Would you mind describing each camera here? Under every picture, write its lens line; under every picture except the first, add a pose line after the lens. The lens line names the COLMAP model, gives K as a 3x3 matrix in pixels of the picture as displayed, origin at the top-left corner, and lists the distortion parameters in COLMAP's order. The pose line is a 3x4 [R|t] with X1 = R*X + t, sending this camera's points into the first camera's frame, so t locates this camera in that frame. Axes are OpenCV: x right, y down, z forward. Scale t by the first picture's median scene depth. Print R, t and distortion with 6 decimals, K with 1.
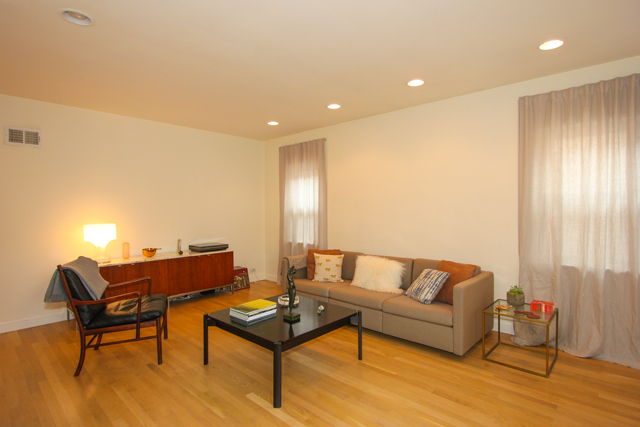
lens RADIAL K [[345.1, 0, 320.0], [0, 345.1, 213.5], [0, 0, 1]] dist [0.002864, 0.000655]
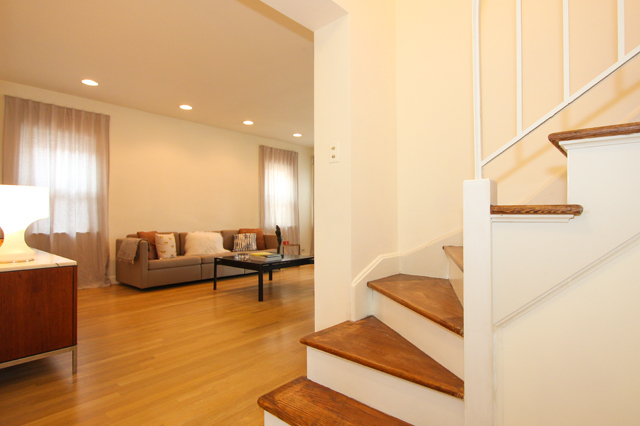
lens RADIAL K [[334.4, 0, 320.0], [0, 334.4, 213.0], [0, 0, 1]] dist [0.018608, 0.000286]
pose [[-0.013062, 0.029517, 0.999479, -1.452844], [0.024098, 0.999283, -0.029197, 0.134911], [-0.999624, 0.023704, -0.013764, 0.737484]]
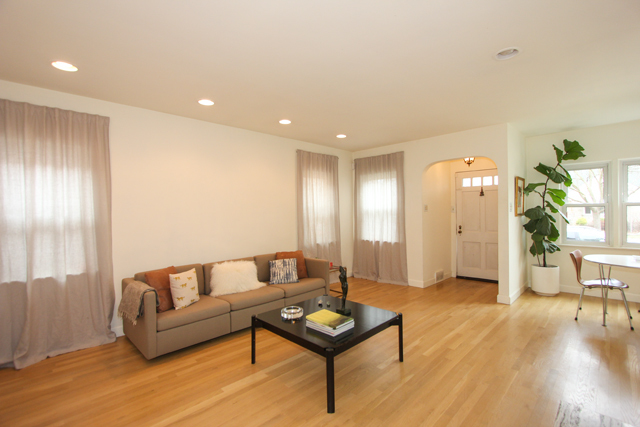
lens RADIAL K [[296.0, 0, 320.0], [0, 296.0, 213.5], [0, 0, 1]] dist [-0.002315, -0.000348]
pose [[0.039884, 0.007944, 0.999173, -0.933641], [0.036592, 0.999286, -0.009406, -0.001081], [-0.998534, 0.036937, 0.039565, 0.899080]]
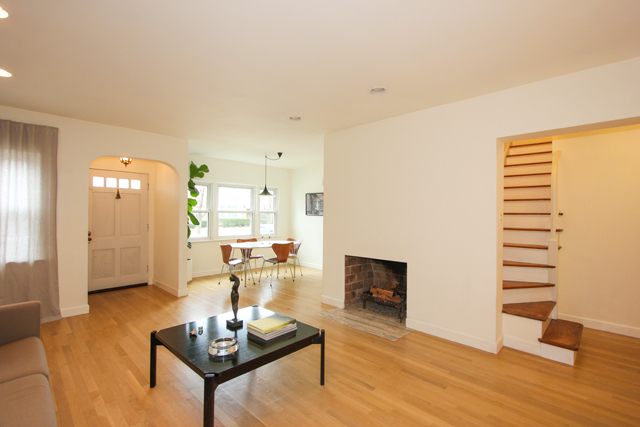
lens RADIAL K [[296.0, 0, 320.0], [0, 296.0, 213.5], [0, 0, 1]] dist [-0.002315, -0.000348]
pose [[-0.999435, 0.010259, 0.032008, -0.329403], [0.010915, 0.999732, 0.020392, -0.025180], [-0.031791, 0.020730, -0.999280, 1.618613]]
